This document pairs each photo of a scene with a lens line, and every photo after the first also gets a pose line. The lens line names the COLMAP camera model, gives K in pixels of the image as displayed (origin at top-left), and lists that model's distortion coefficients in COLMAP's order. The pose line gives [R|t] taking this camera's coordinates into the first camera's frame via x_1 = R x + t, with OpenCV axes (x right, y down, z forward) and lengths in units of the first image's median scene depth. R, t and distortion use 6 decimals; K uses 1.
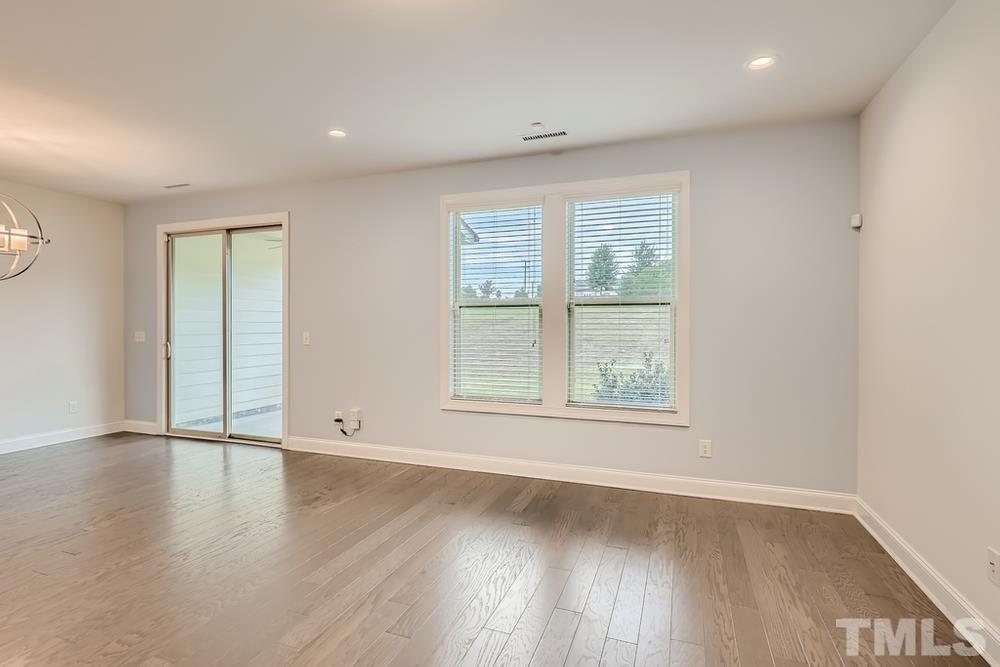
lens RADIAL K [[494.1, 0, 496.0], [0, 494.1, 329.1], [0, 0, 1]] dist [0.000346, 0.000137]
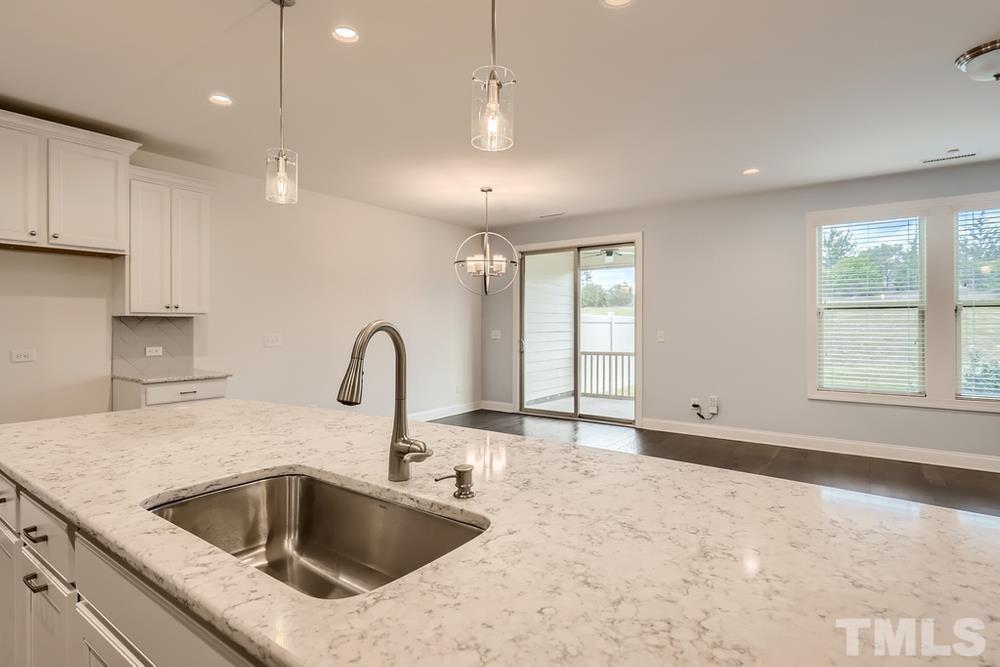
lens RADIAL K [[505.0, 0, 496.0], [0, 505.0, 324.5], [0, 0, 1]] dist [-0.001793, -0.000600]
pose [[0.964426, -0.002983, -0.264338, -0.434470], [0.001589, 0.999984, -0.005486, -0.004030], [0.264350, 0.004871, 0.964415, -0.279493]]
